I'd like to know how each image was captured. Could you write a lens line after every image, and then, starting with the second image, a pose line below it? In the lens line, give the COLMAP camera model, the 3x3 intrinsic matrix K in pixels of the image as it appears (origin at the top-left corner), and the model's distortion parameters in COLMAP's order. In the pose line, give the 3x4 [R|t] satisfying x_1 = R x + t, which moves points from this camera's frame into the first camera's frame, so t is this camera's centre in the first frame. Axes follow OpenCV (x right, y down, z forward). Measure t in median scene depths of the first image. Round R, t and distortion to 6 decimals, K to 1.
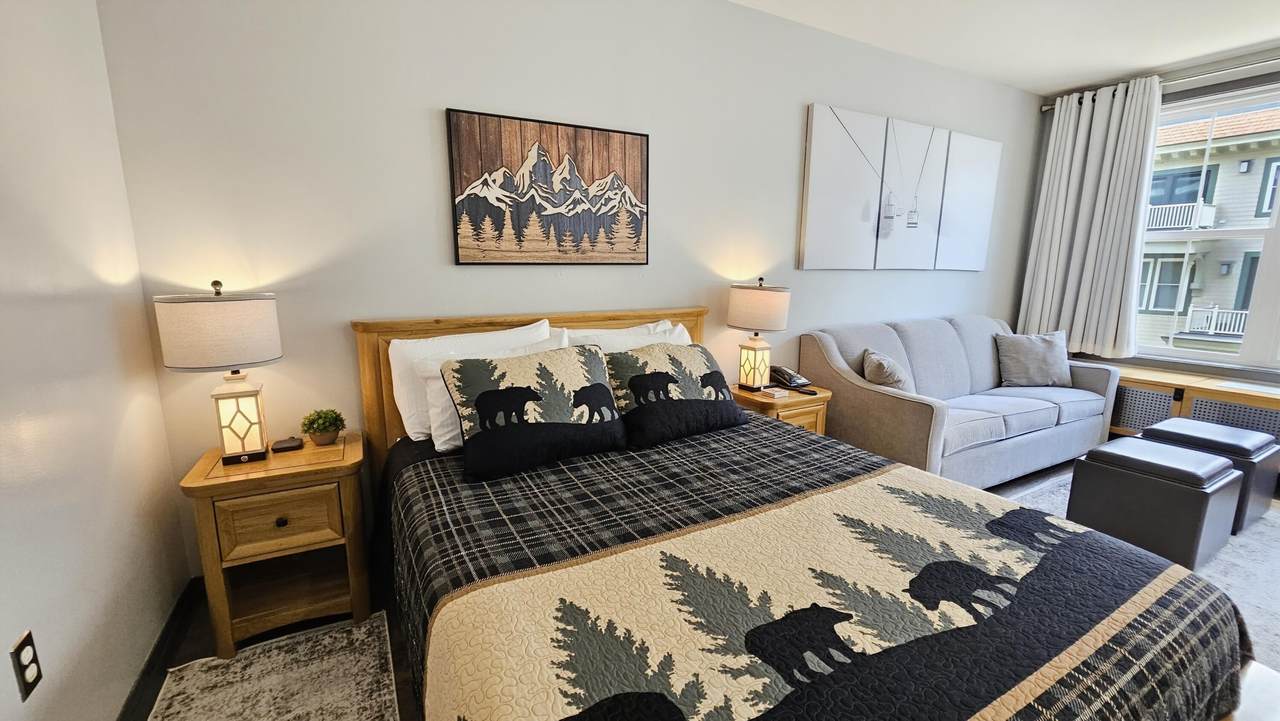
lens RADIAL K [[513.7, 0, 640.0], [0, 513.7, 360.5], [0, 0, 1]] dist [-0.000187, 0.000228]
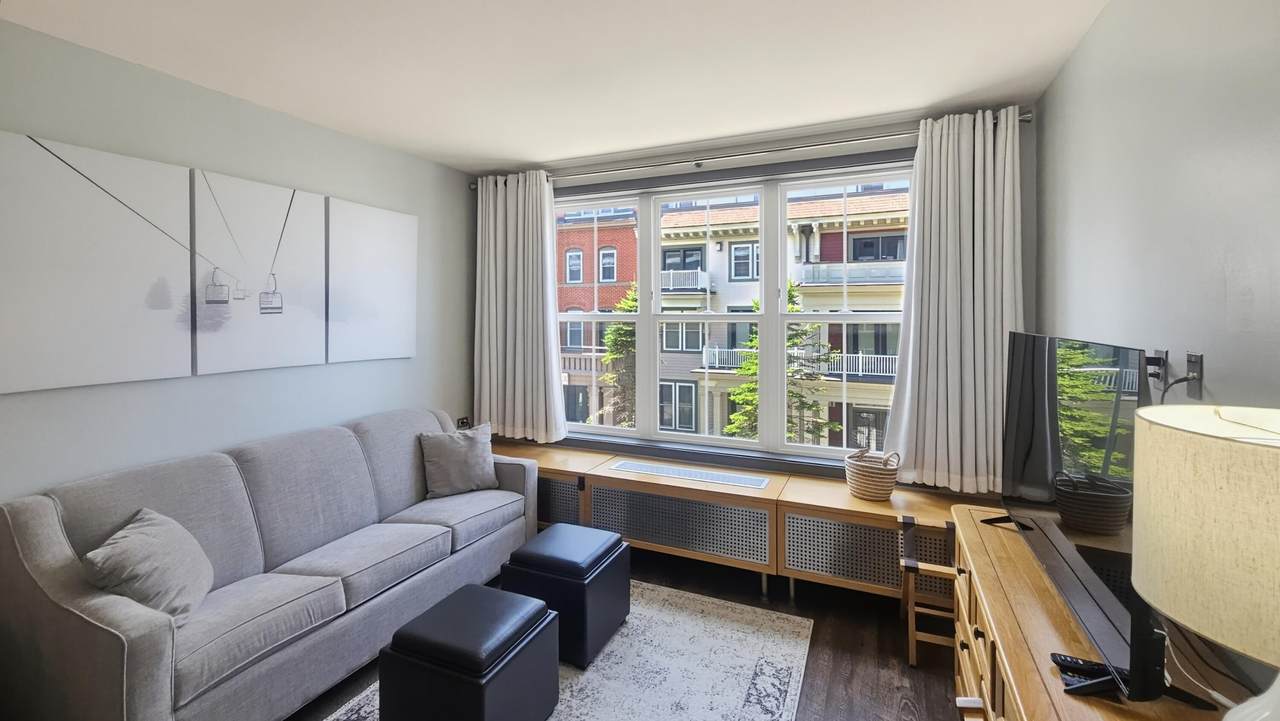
lens RADIAL K [[526.3, 0, 643.0], [0, 526.3, 308.7], [0, 0, 1]] dist [0.000225, 0.000047]
pose [[0.798850, -0.007891, 0.601479, 0.602675], [0.118054, 0.982525, -0.143902, -0.111131], [-0.589832, 0.185963, 0.785822, 0.095640]]
